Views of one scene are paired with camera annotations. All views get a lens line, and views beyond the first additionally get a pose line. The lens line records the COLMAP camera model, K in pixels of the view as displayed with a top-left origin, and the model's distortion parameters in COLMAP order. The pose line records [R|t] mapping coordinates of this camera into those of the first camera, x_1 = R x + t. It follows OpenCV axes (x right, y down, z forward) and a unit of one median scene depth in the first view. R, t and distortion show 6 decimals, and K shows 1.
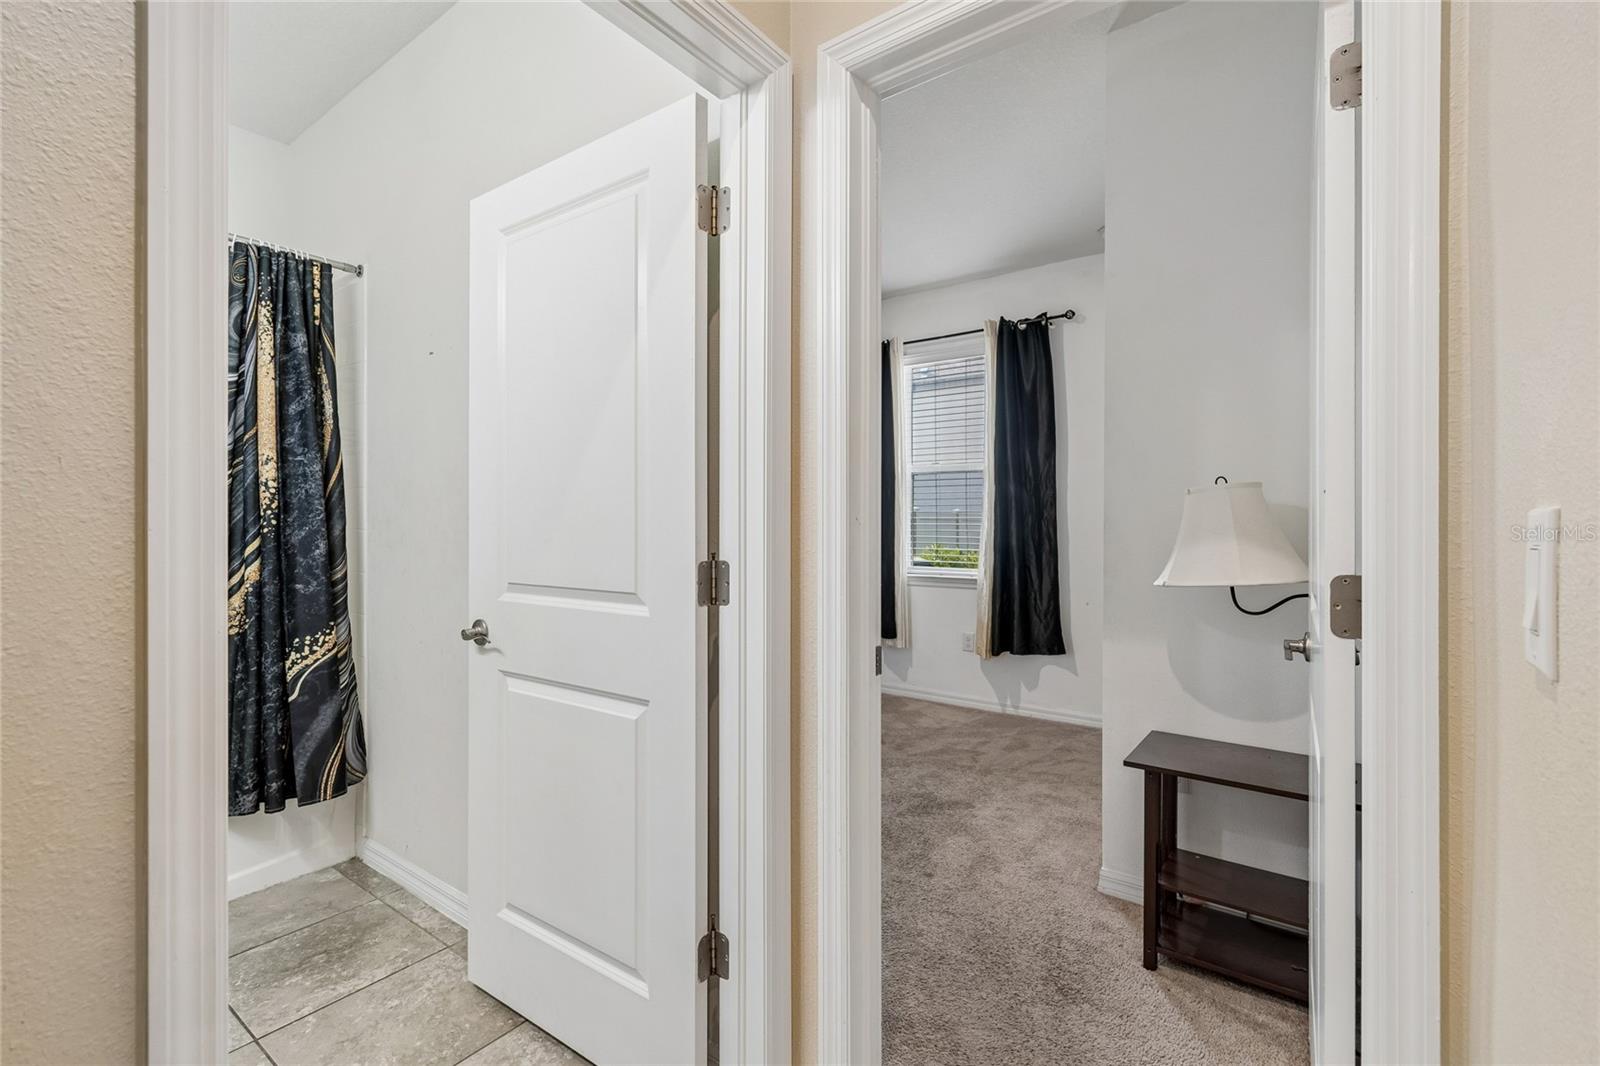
lens RADIAL K [[717.2, 0, 801.6], [0, 717.2, 523.7], [0, 0, 1]] dist [0.001673, -0.000516]
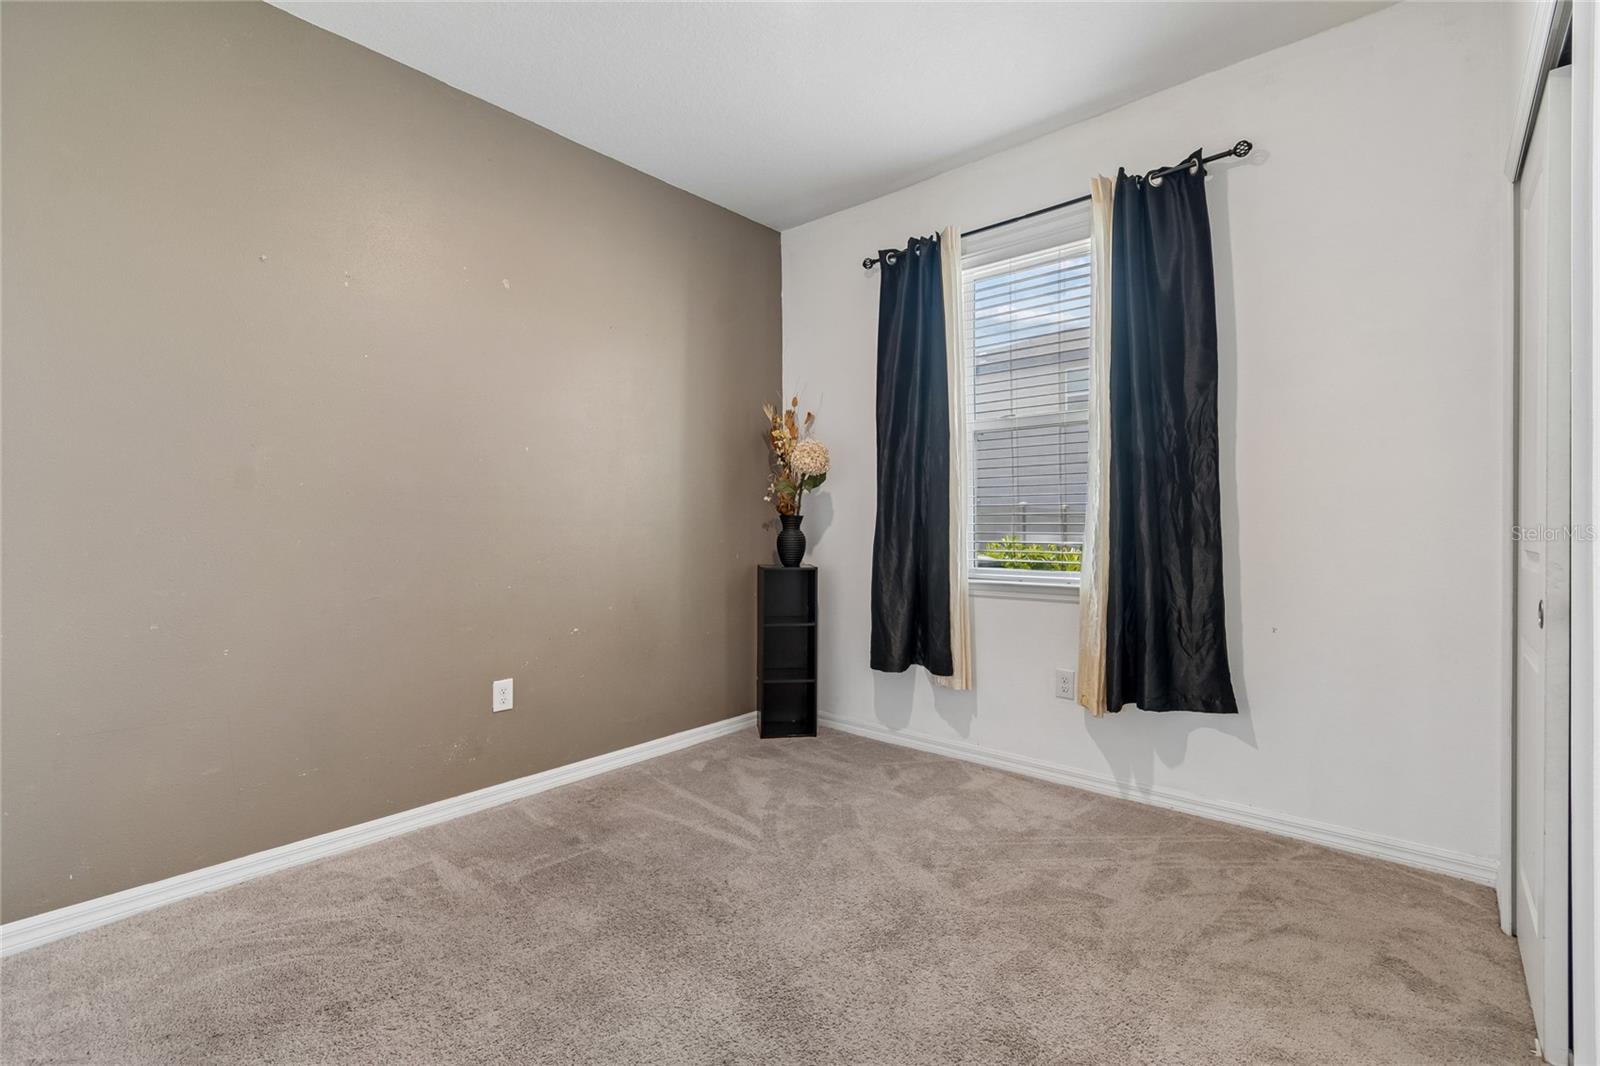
lens RADIAL K [[717.2, 0, 801.6], [0, 717.2, 523.7], [0, 0, 1]] dist [0.001673, -0.000516]
pose [[0.996995, -0.004363, -0.077340, 0.057213], [0.004265, 0.999990, -0.001432, 0.024486], [0.077345, 0.001098, 0.997004, 0.419533]]
